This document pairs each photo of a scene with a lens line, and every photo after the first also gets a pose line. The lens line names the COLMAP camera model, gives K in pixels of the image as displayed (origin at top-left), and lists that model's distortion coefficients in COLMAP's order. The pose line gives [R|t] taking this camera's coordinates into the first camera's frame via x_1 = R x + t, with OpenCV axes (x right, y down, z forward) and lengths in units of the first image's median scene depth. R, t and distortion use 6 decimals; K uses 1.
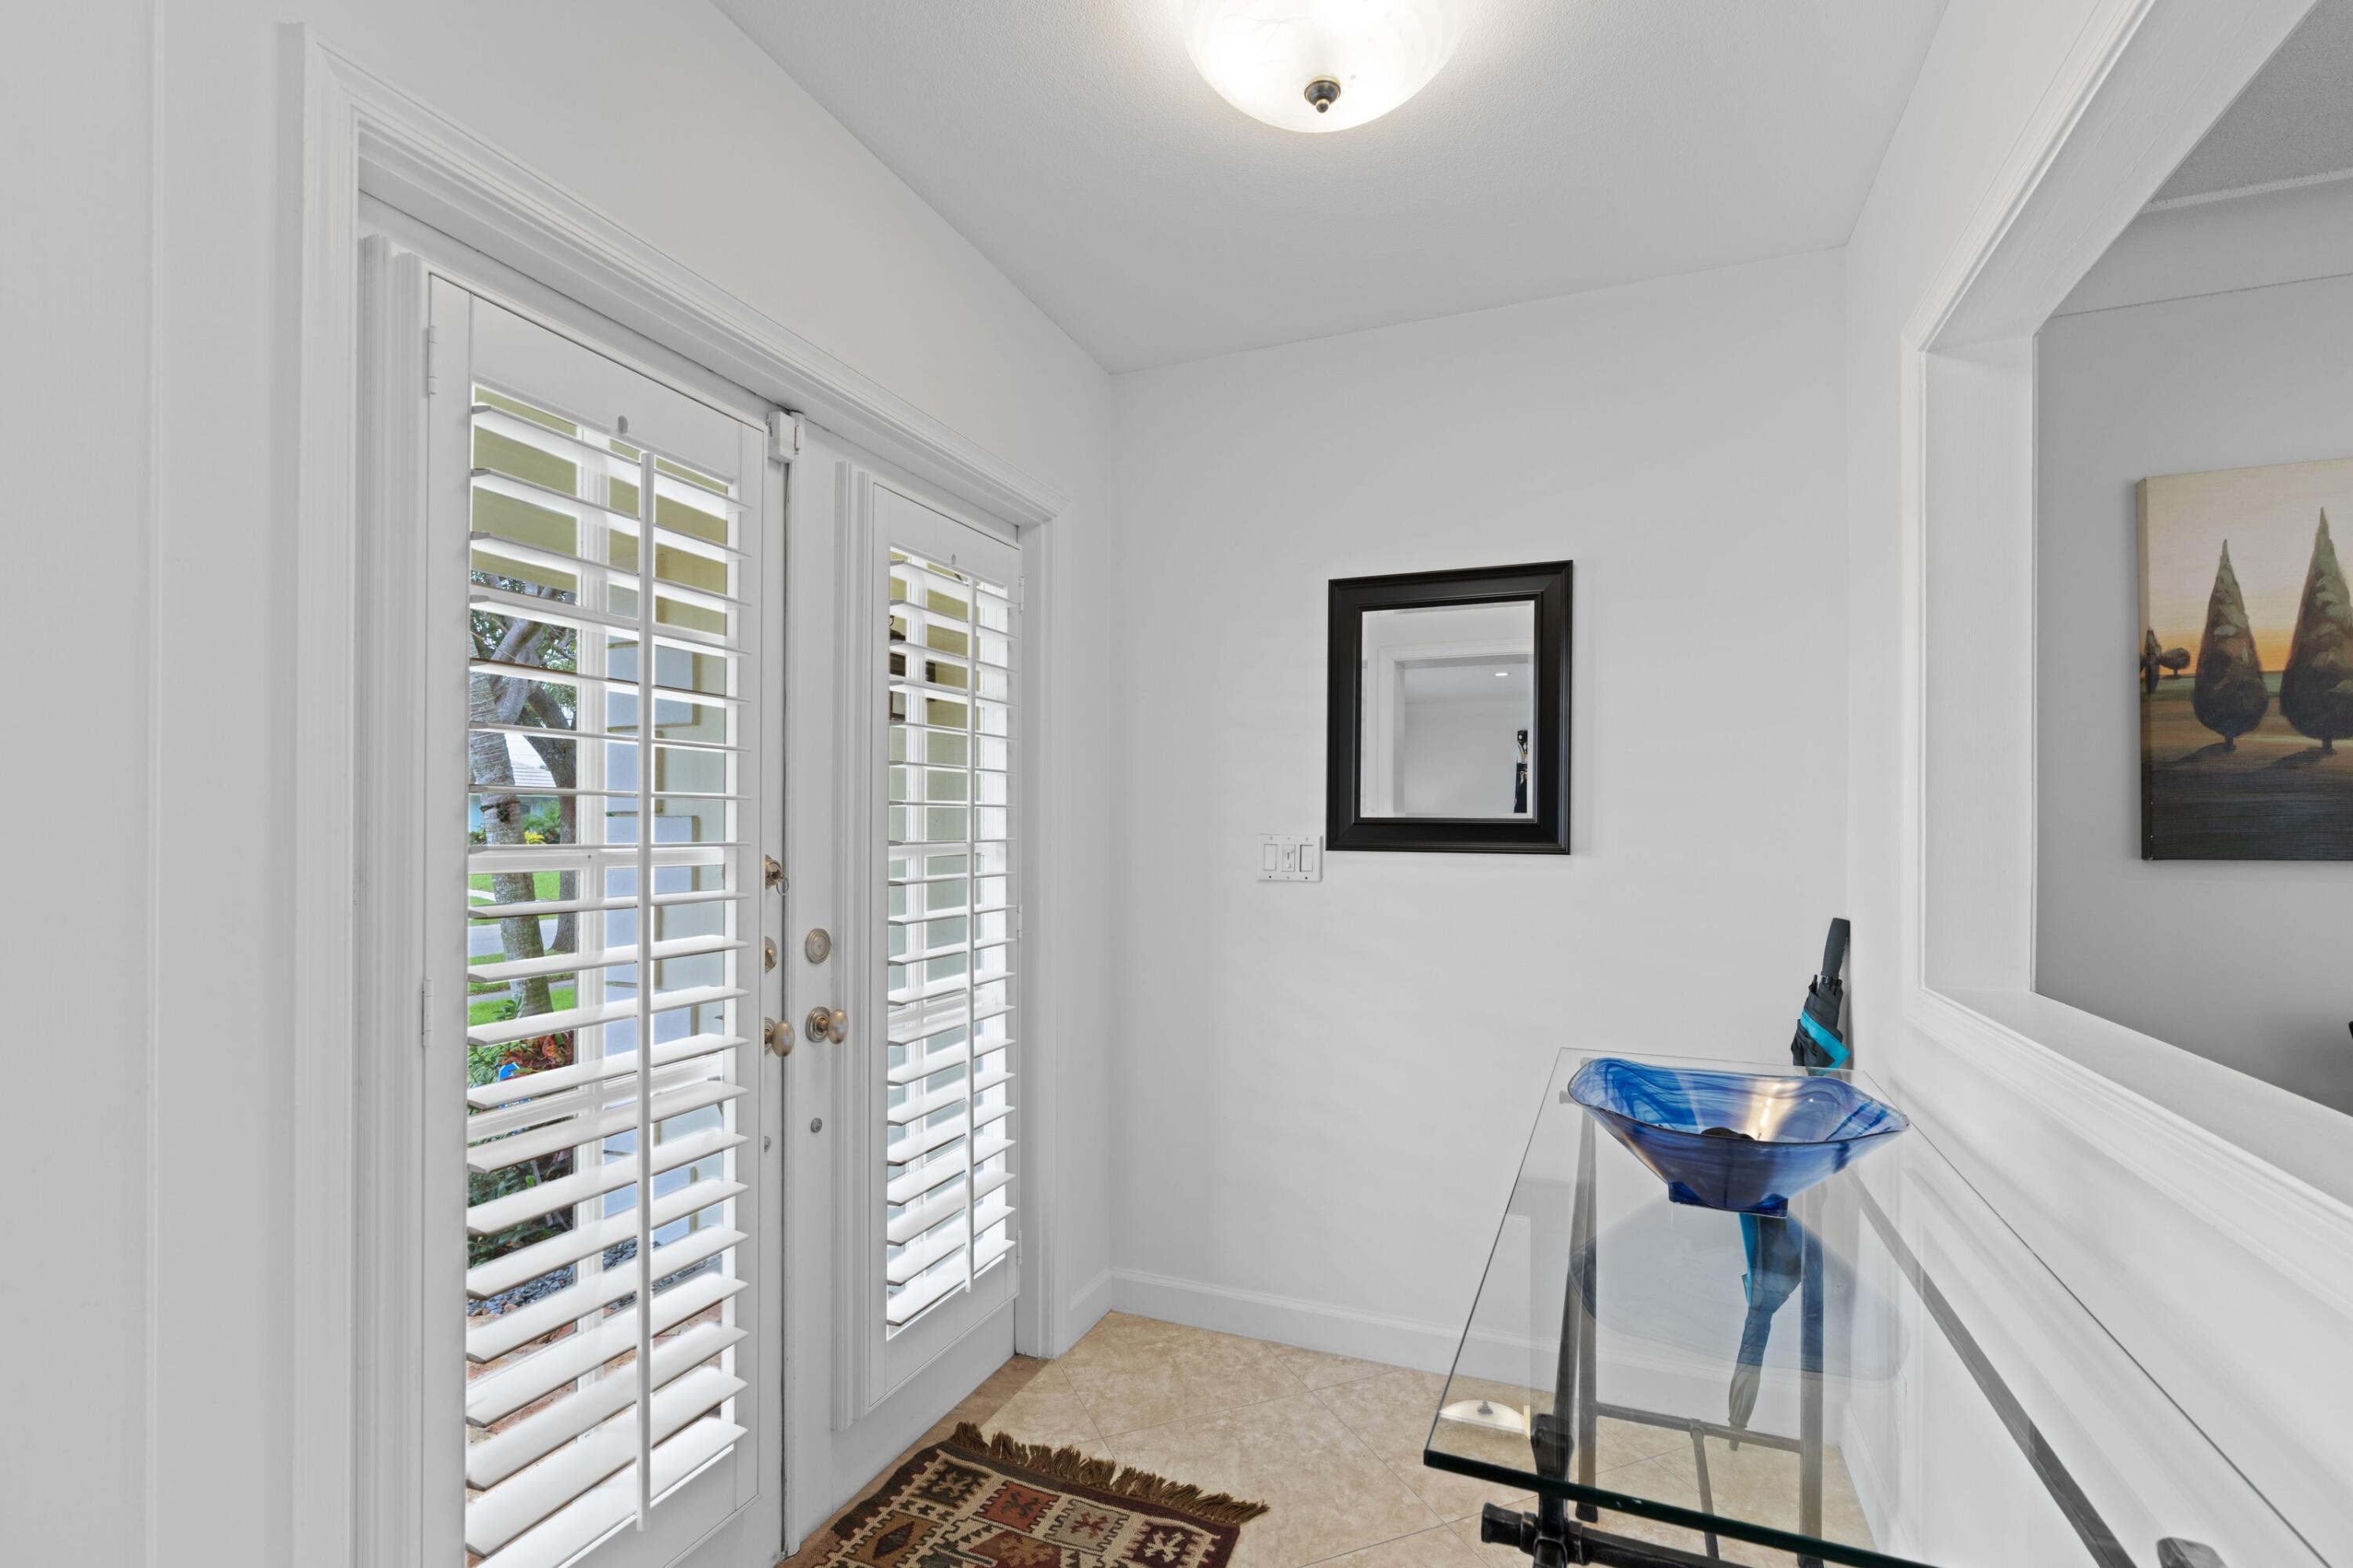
lens RADIAL K [[1065.7, 0, 1176.6], [0, 1065.7, 796.2], [0, 0, 1]] dist [-0.014326, 0.001756]
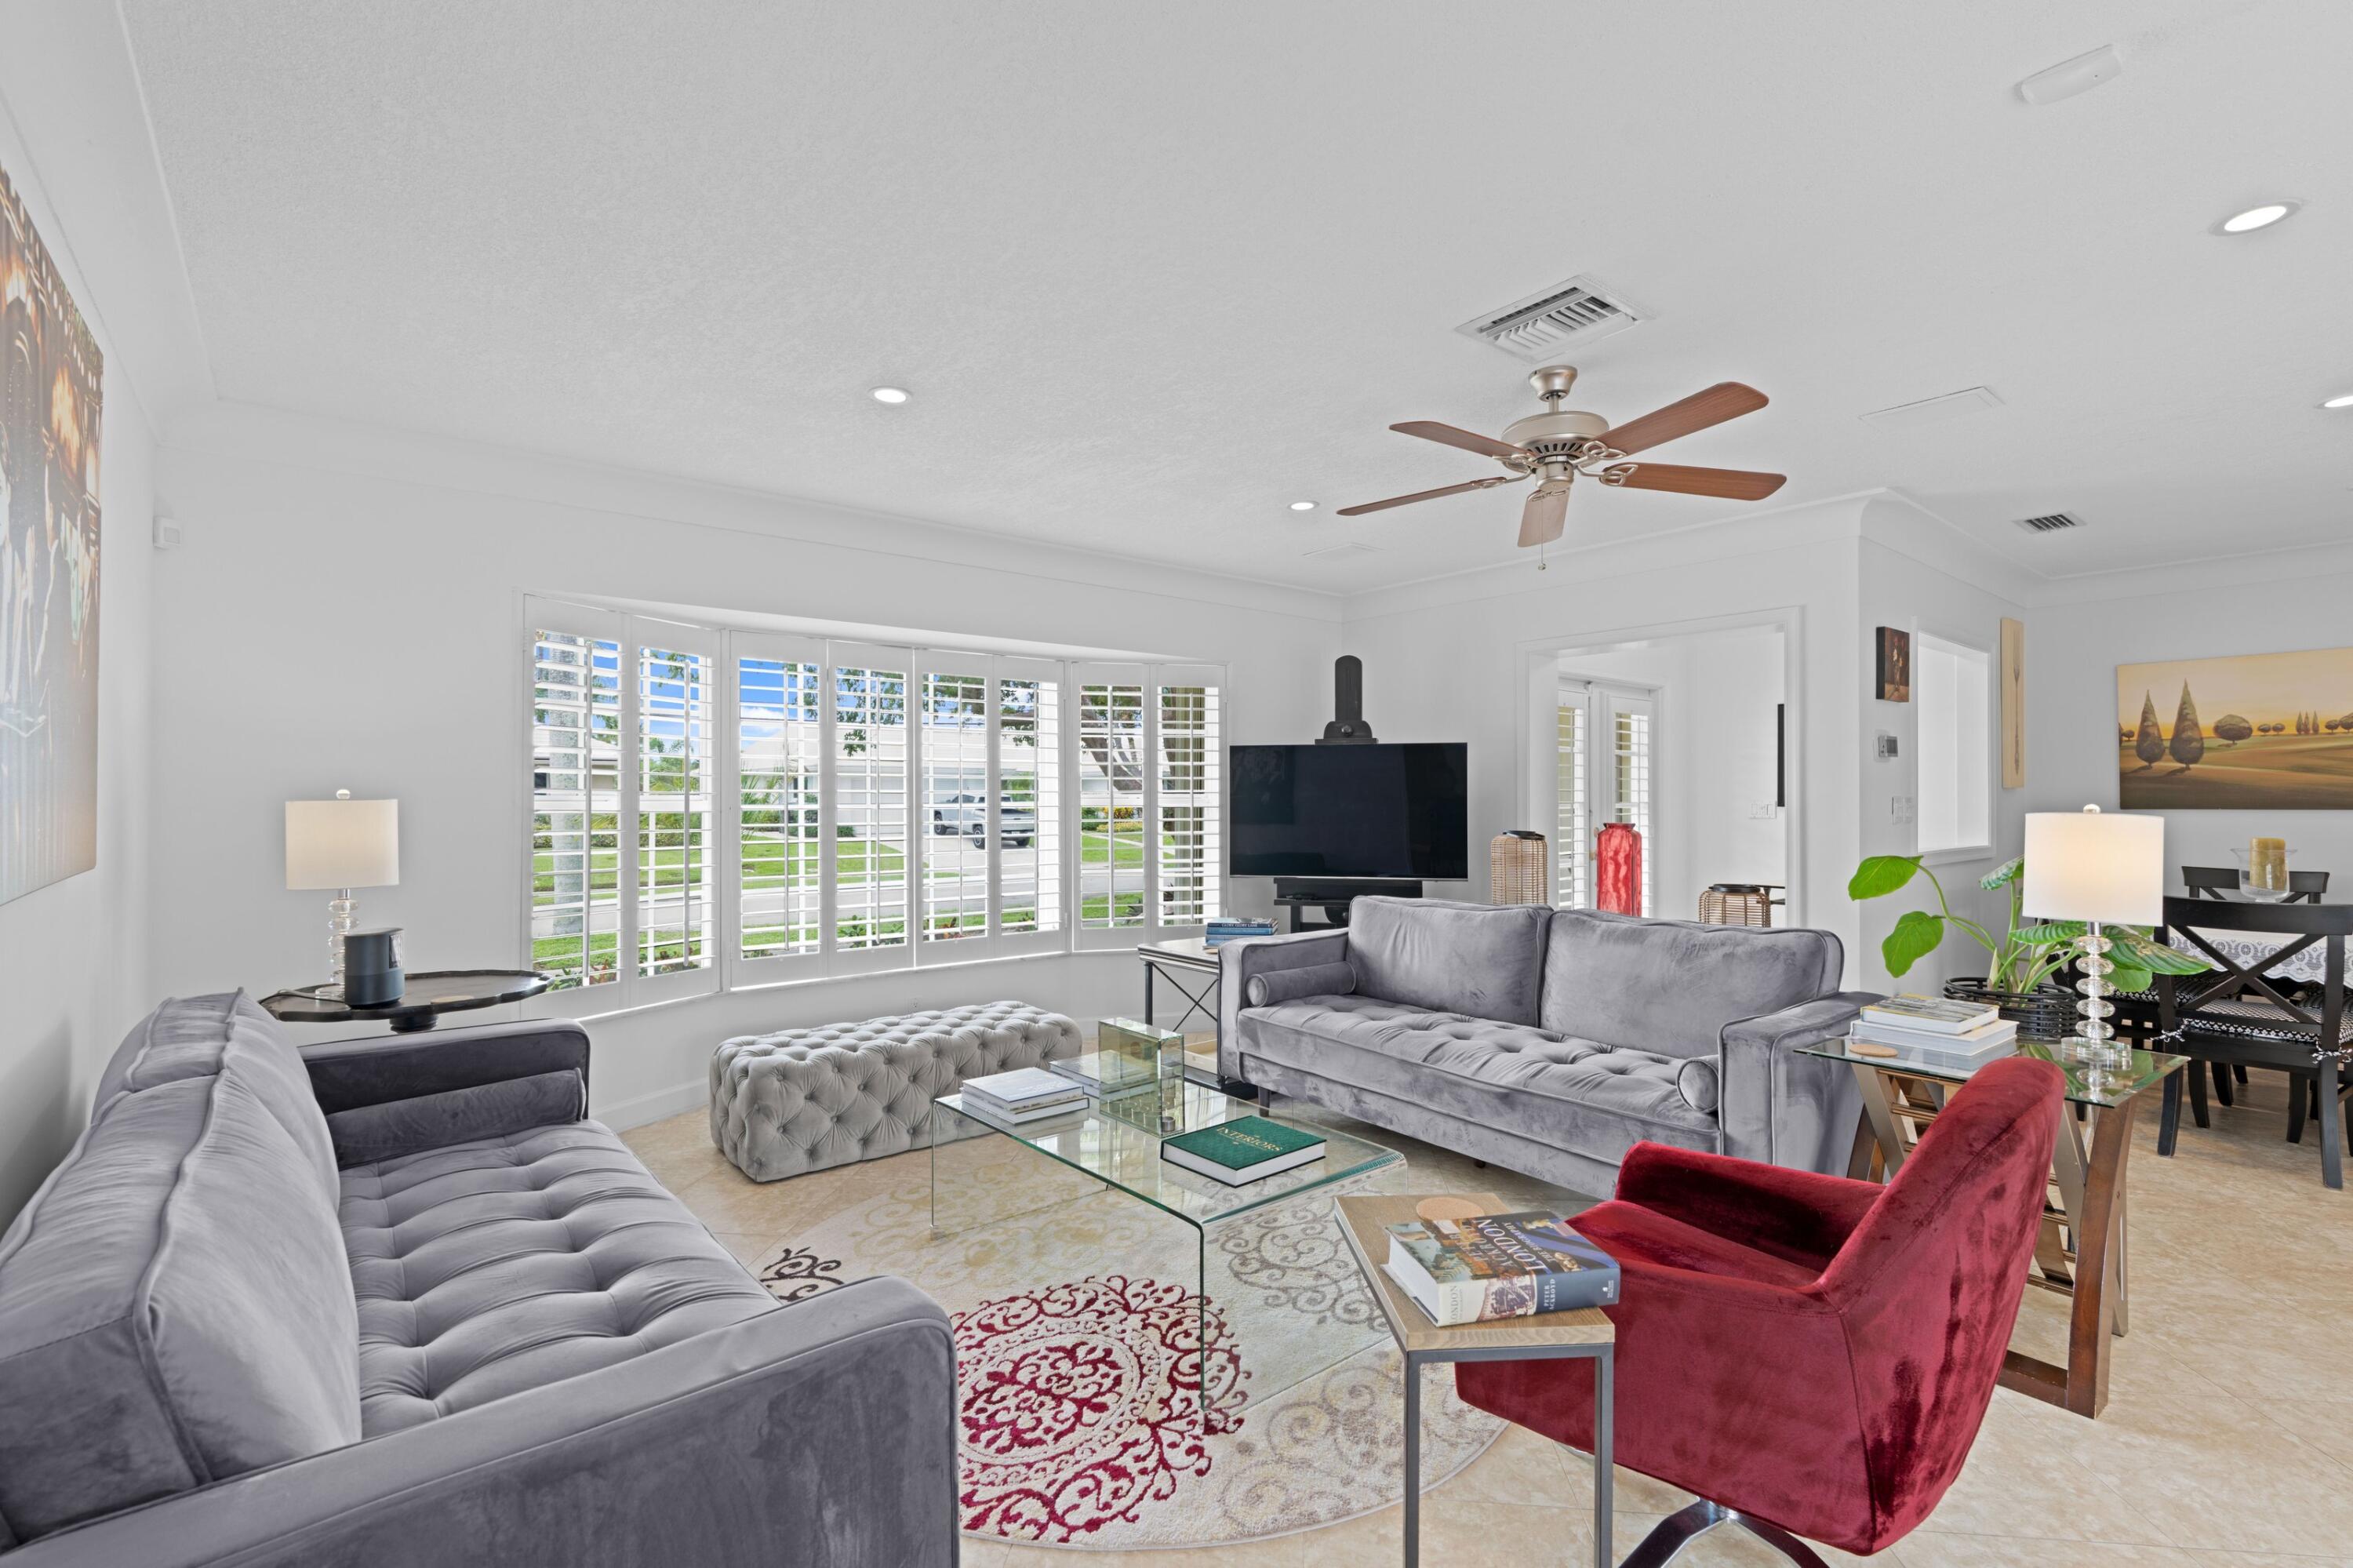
lens RADIAL K [[1065.7, 0, 1176.5], [0, 1065.7, 790.0], [0, 0, 1]] dist [-0.014326, 0.001756]
pose [[0.885168, -0.007570, -0.465211, 0.053223], [0.010649, 0.999935, 0.003993, -0.025398], [0.465150, -0.008489, 0.885191, -2.536815]]
